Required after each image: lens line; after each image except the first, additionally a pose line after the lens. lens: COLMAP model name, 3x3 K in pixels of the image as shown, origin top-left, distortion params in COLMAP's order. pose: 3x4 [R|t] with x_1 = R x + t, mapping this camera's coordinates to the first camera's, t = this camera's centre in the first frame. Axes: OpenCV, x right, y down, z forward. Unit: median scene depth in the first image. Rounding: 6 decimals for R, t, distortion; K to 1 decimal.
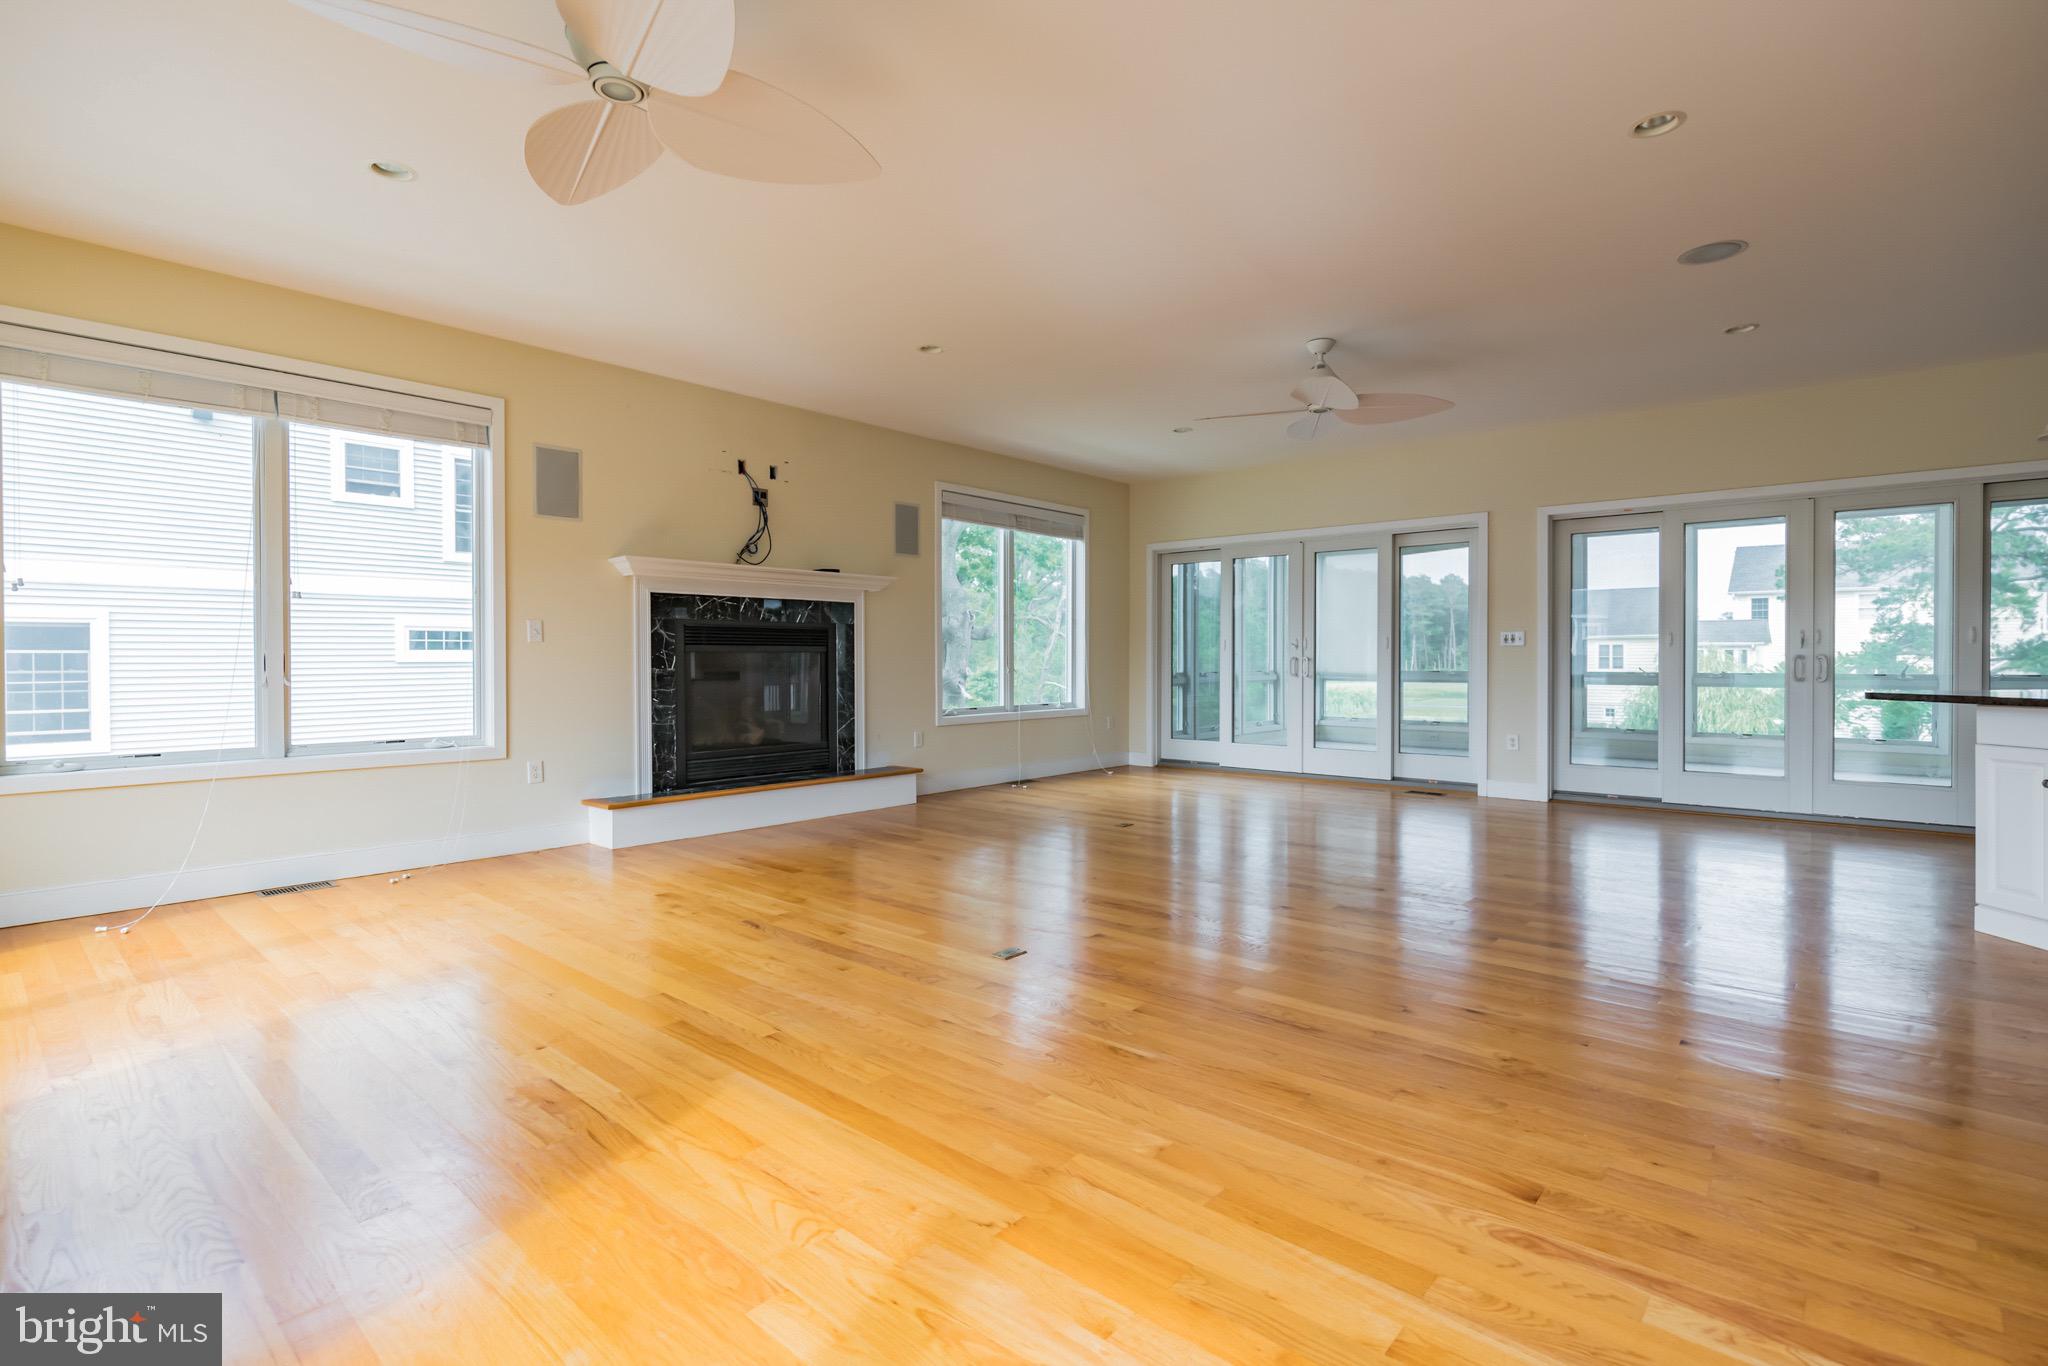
lens RADIAL K [[960.6, 0, 1030.2], [0, 960.6, 670.6], [0, 0, 1]] dist [-0.000860, -0.000013]
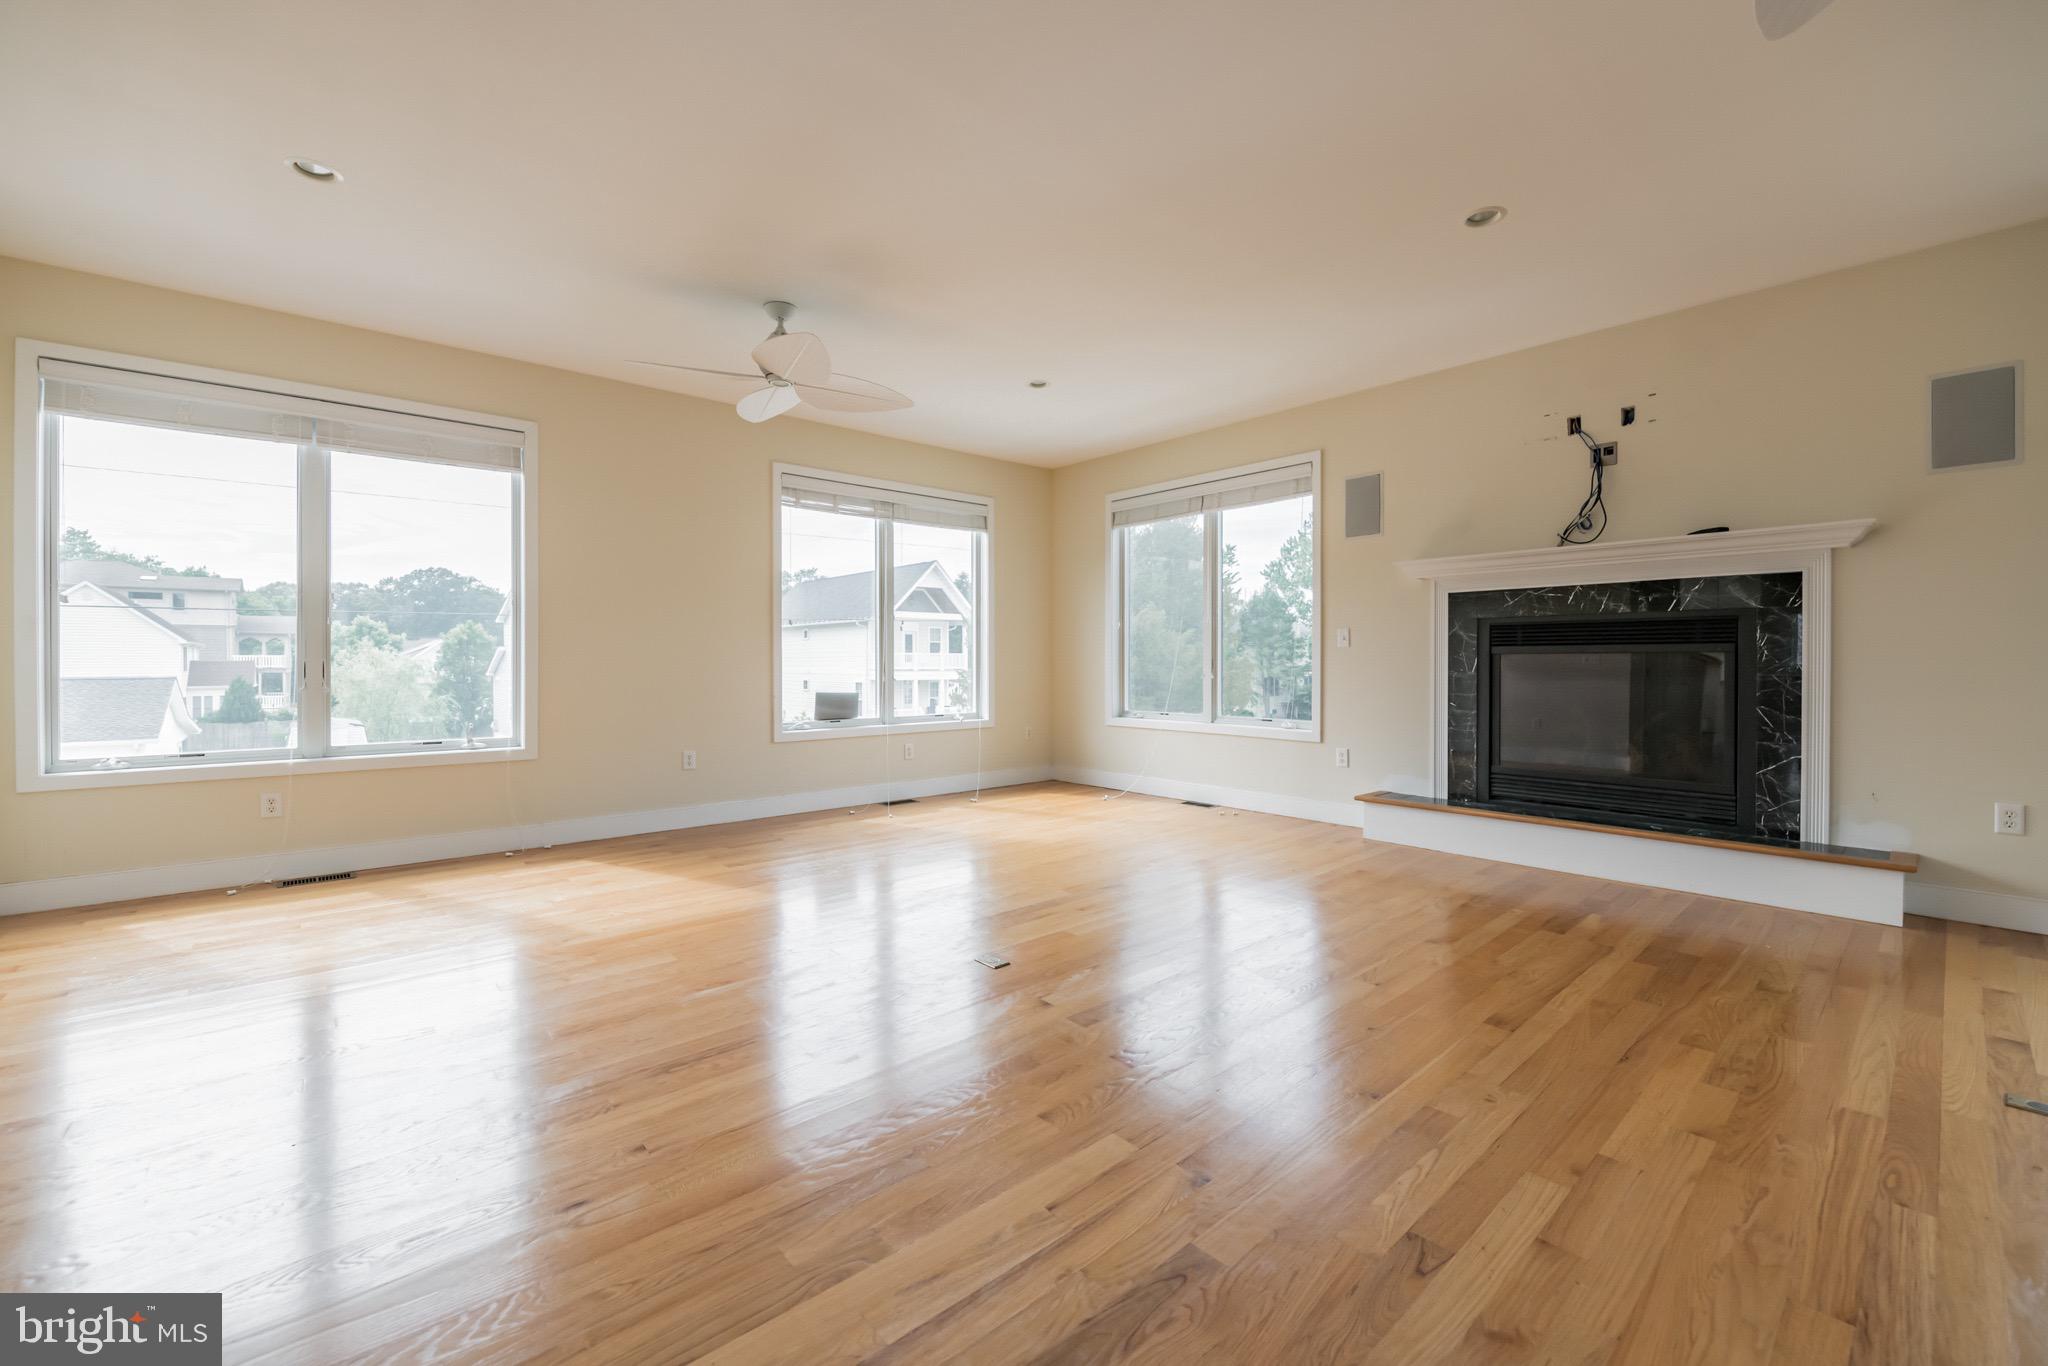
lens RADIAL K [[821.1, 0, 1031.0], [0, 821.1, 670.2], [0, 0, 1]] dist [-0.000937, -0.000192]
pose [[-0.127674, 0.013925, -0.991718, 0.469842], [-0.010090, 0.999831, 0.015337, -0.011557], [0.991765, 0.011964, -0.127512, 0.663017]]
